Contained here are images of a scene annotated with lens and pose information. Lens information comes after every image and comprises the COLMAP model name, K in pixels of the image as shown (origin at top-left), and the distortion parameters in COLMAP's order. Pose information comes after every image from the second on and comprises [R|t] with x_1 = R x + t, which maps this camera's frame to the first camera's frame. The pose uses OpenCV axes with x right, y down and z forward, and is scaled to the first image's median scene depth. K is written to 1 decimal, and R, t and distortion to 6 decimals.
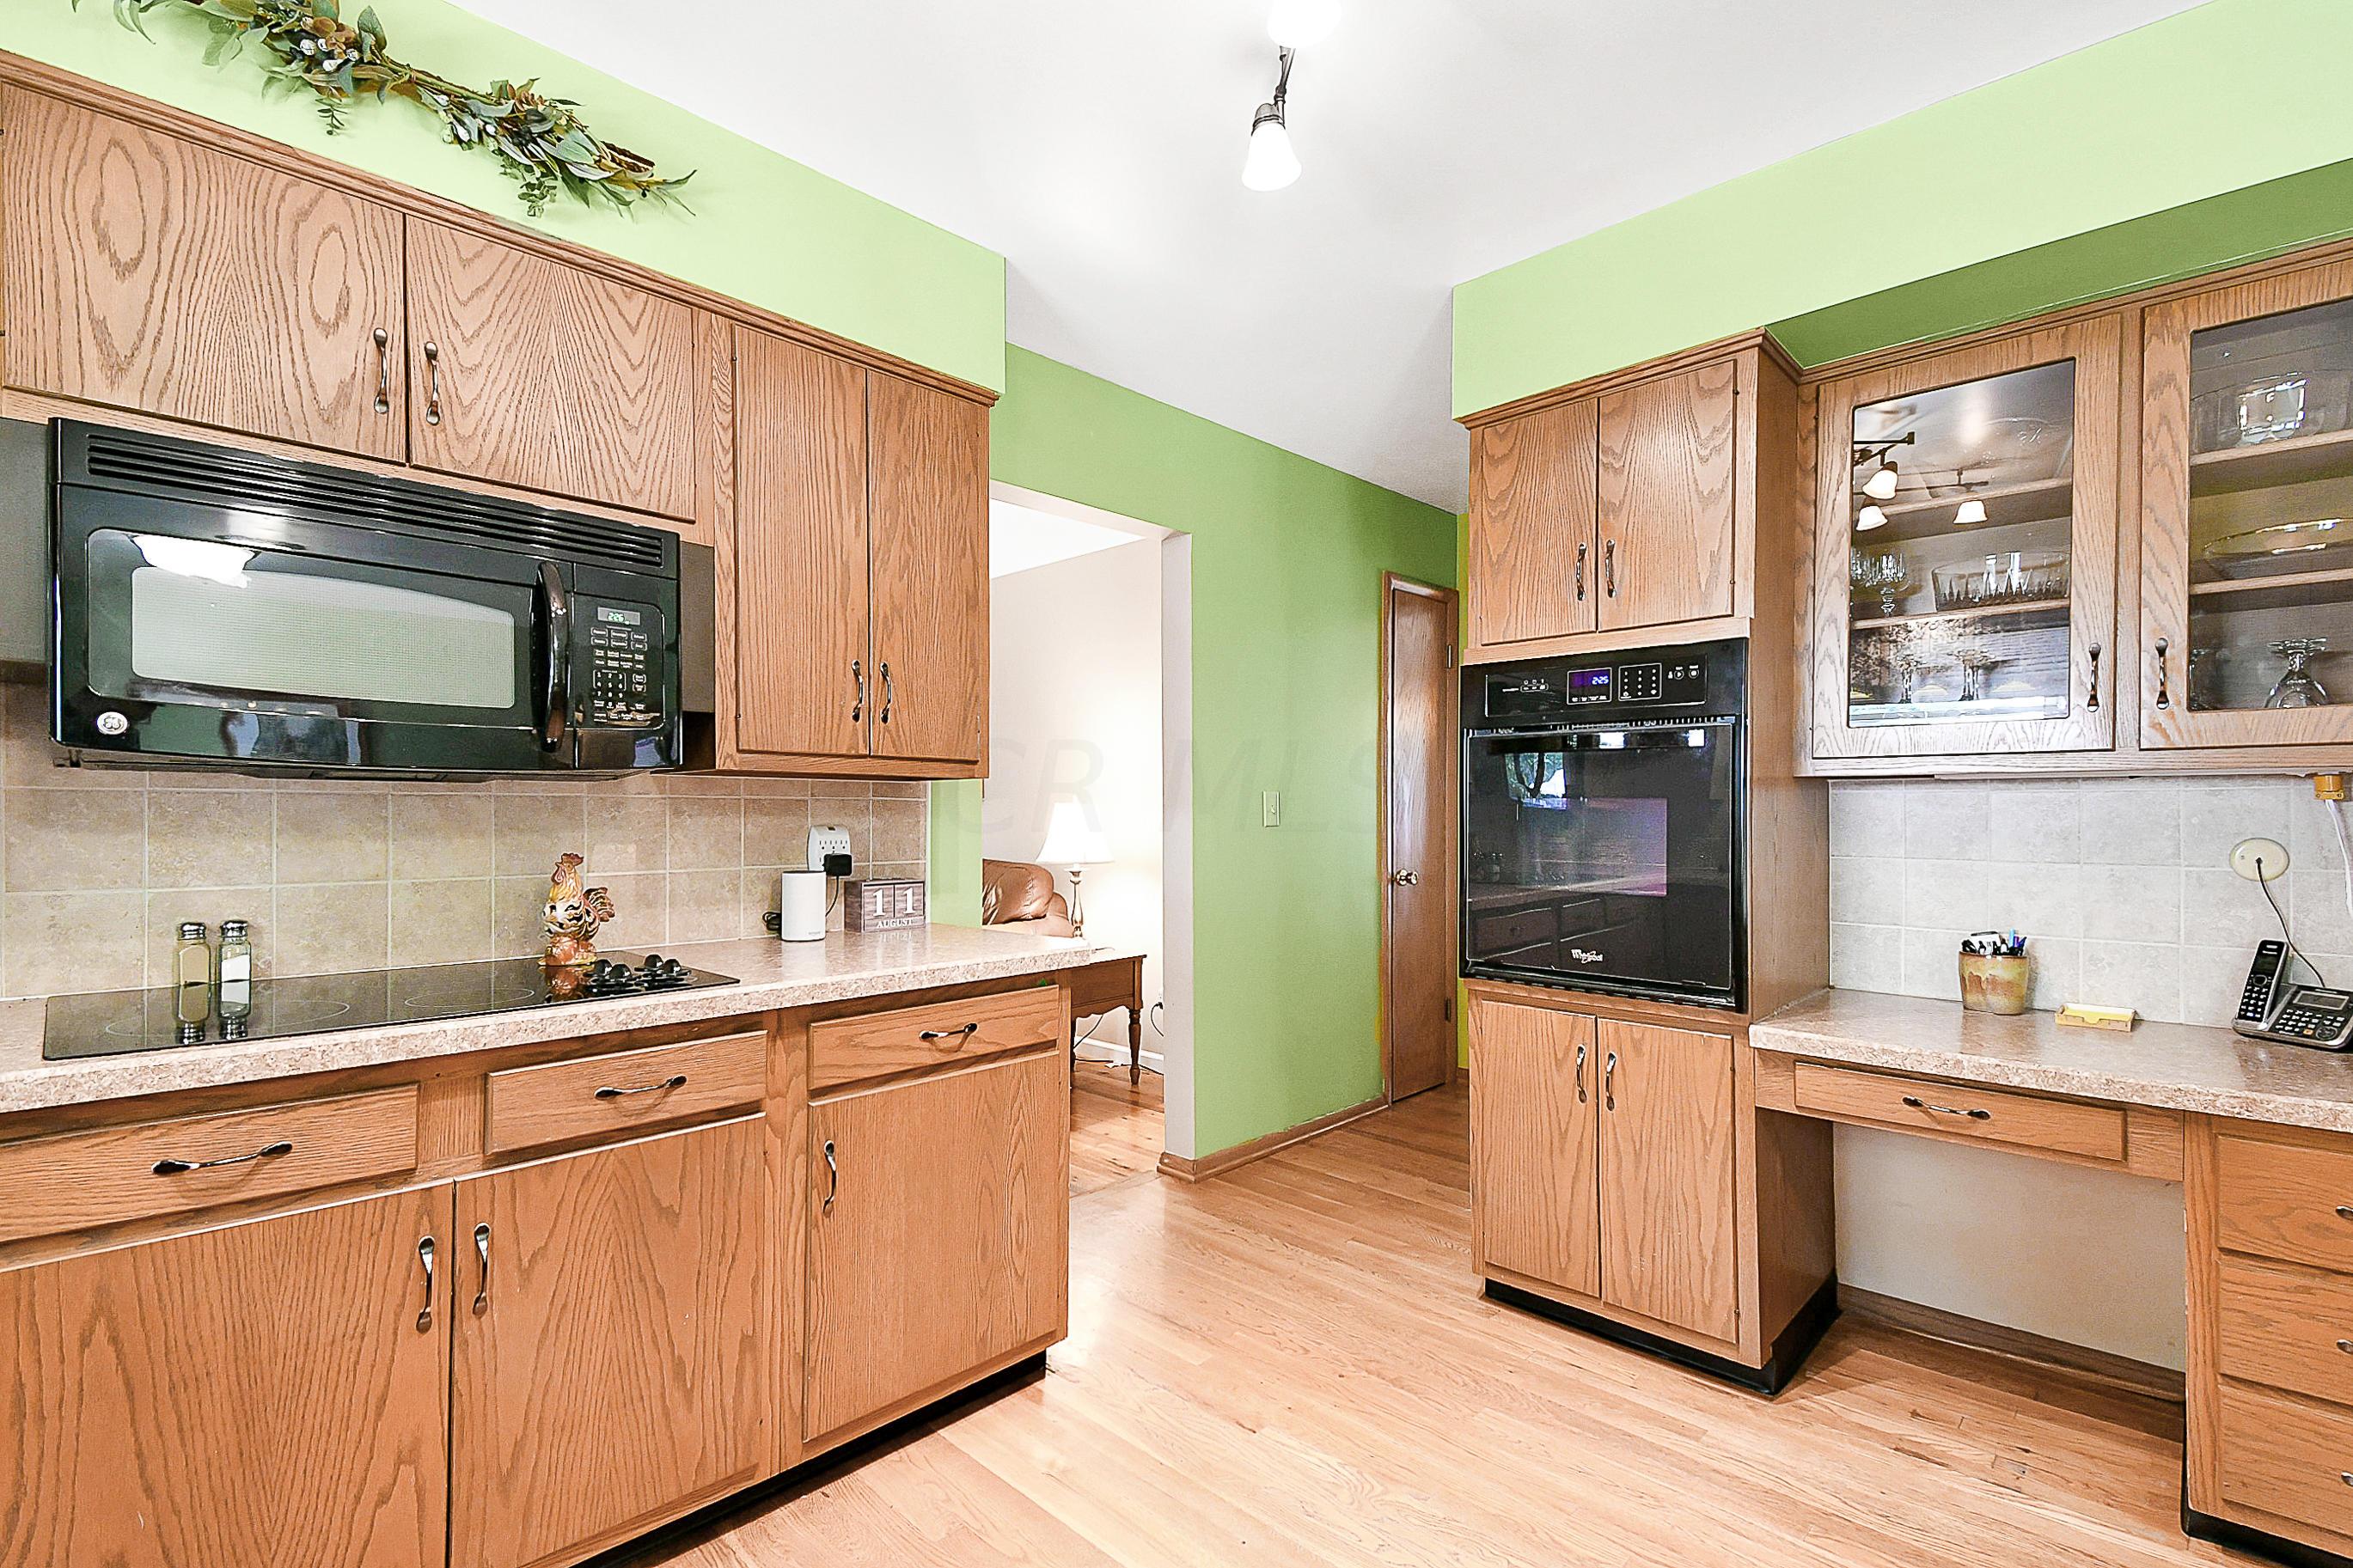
lens RADIAL K [[1045.8, 0, 1163.2], [0, 1045.8, 826.6], [0, 0, 1]] dist [0.012349, -0.007919]
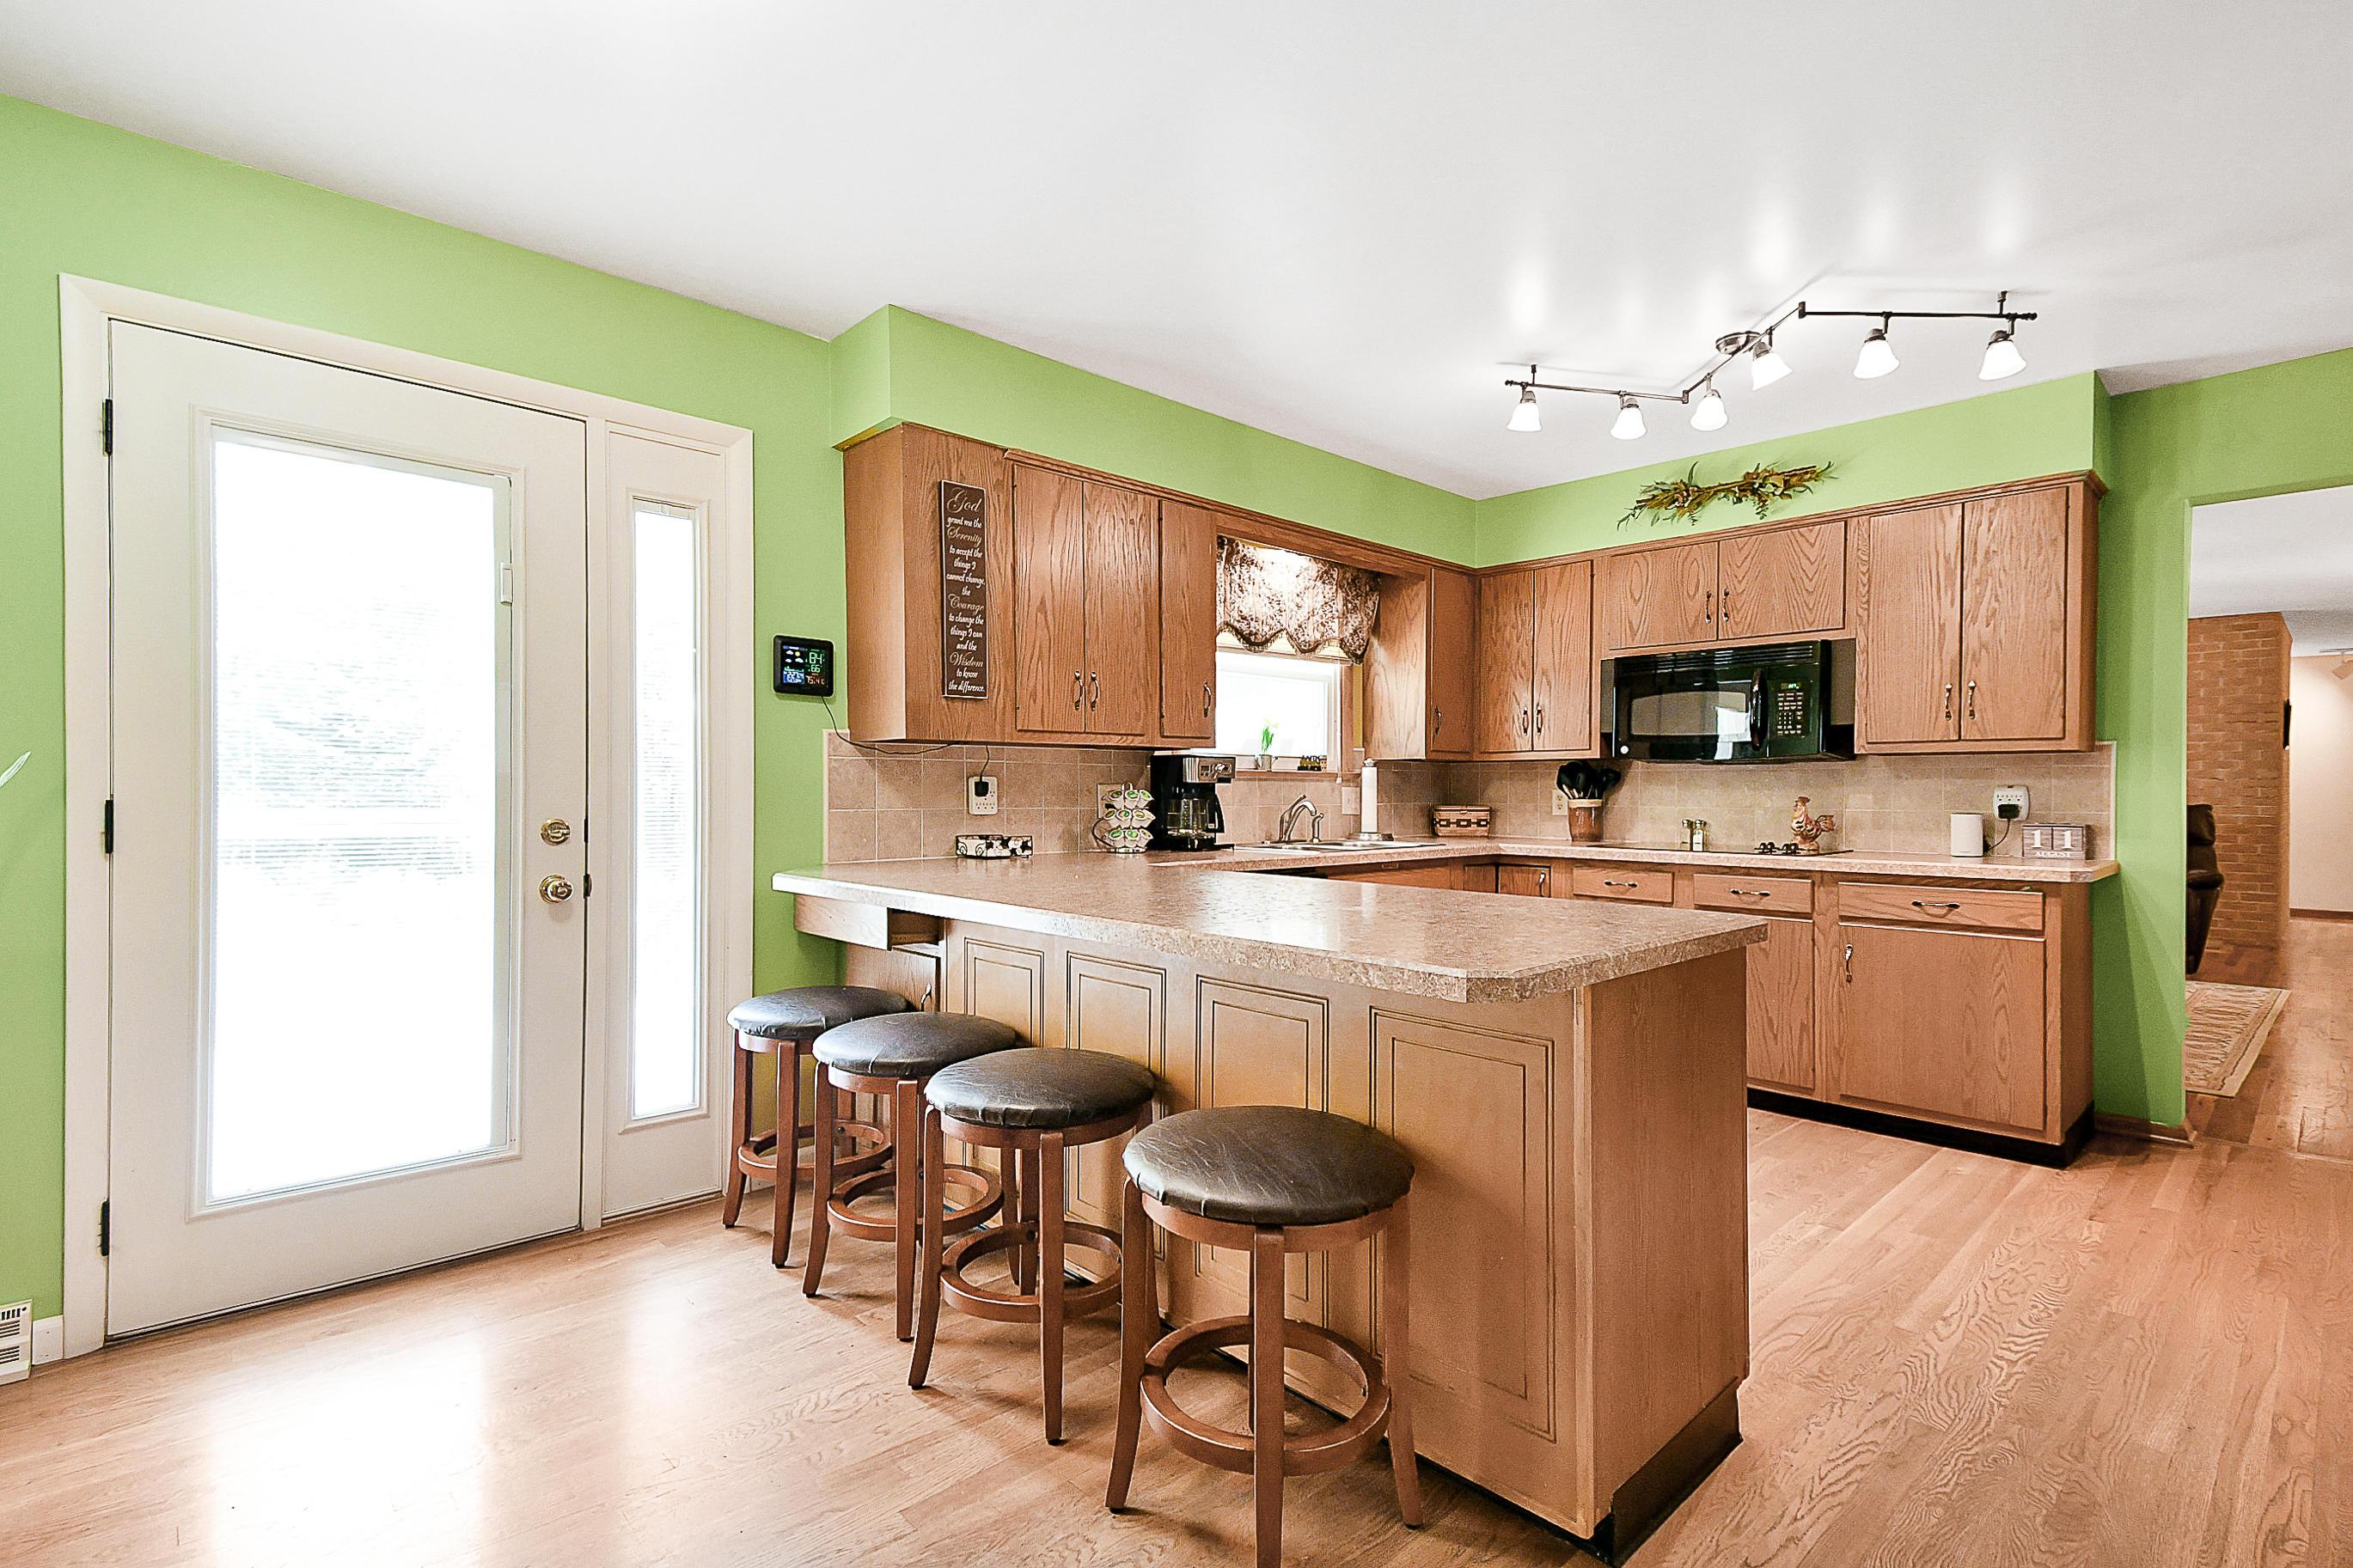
lens RADIAL K [[1097.2, 0, 1165.6], [0, 1097.2, 788.3], [0, 0, 1]] dist [-0.002889, 0.000007]
pose [[-0.050784, -0.002695, -0.998706, 1.794153], [-0.015817, 0.999873, -0.001894, 0.035098], [0.998584, 0.015700, -0.050820, -0.167607]]
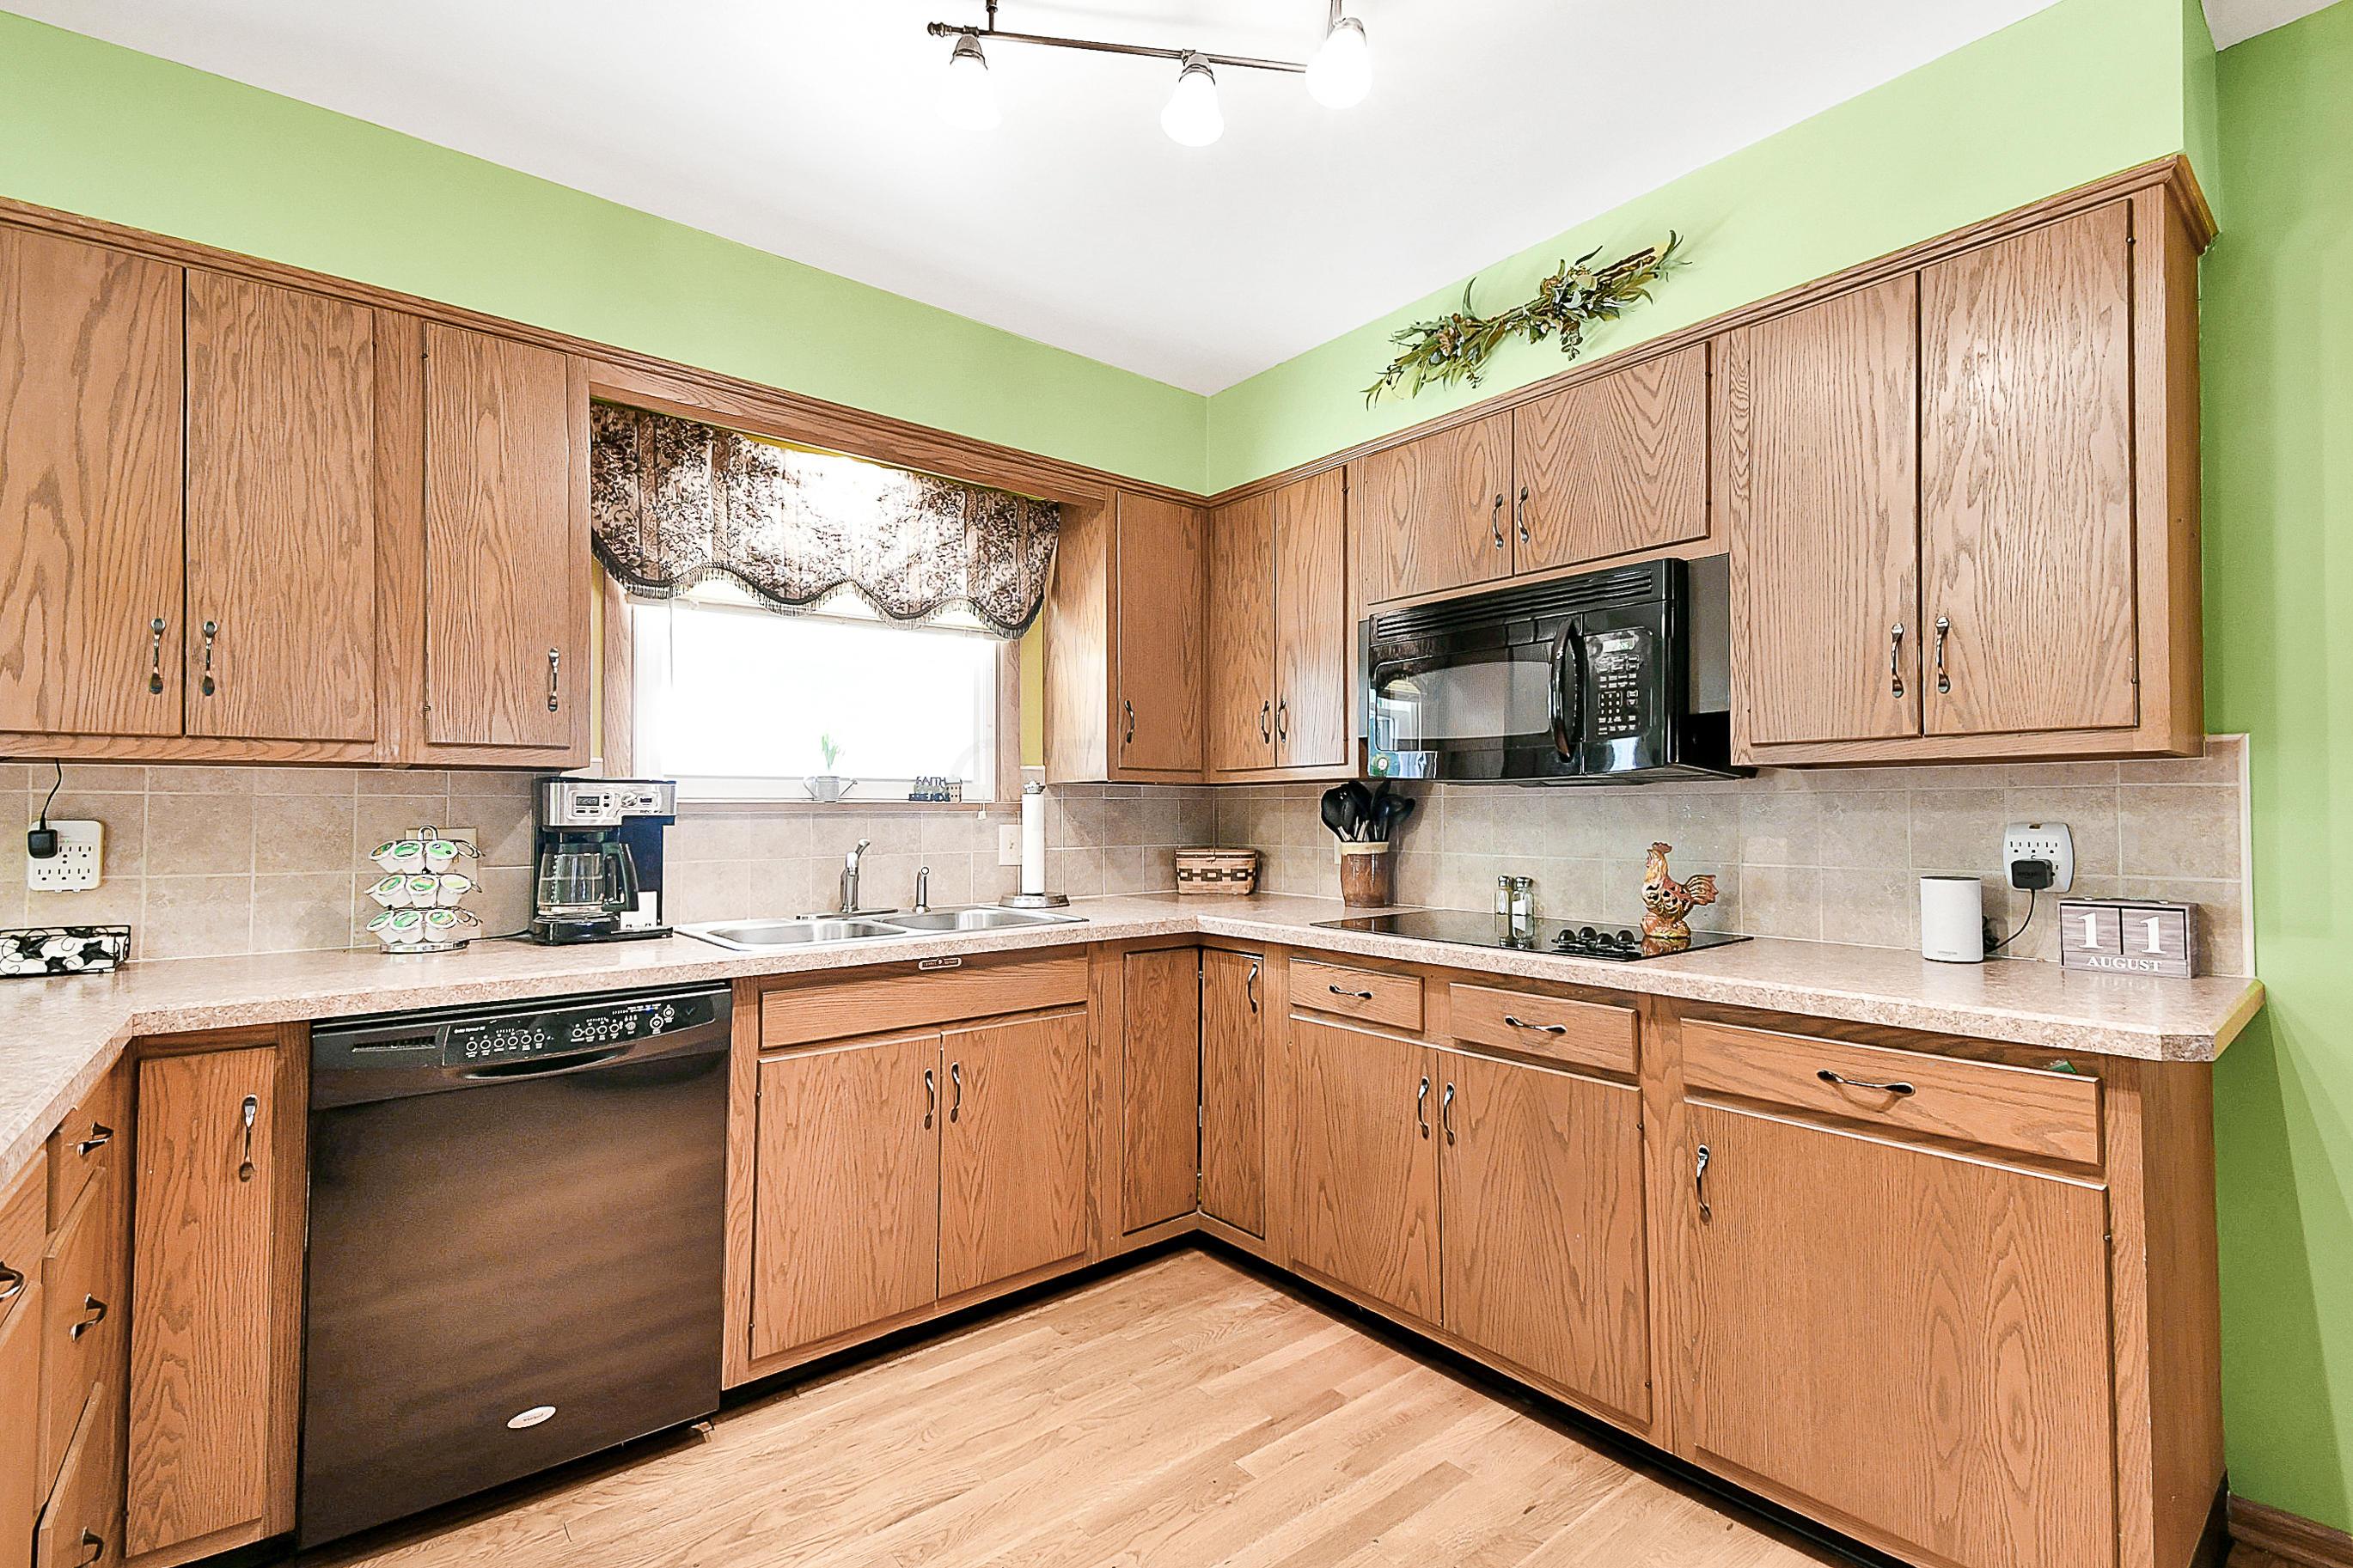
lens RADIAL K [[1045.8, 0, 1187.1], [0, 1045.8, 778.4], [0, 0, 1]] dist [0.012349, -0.007919]
pose [[-0.103907, -0.032477, -0.994057, 0.719234], [-0.009404, 0.999454, -0.031670, -0.004891], [0.994543, 0.006057, -0.104155, 0.630562]]
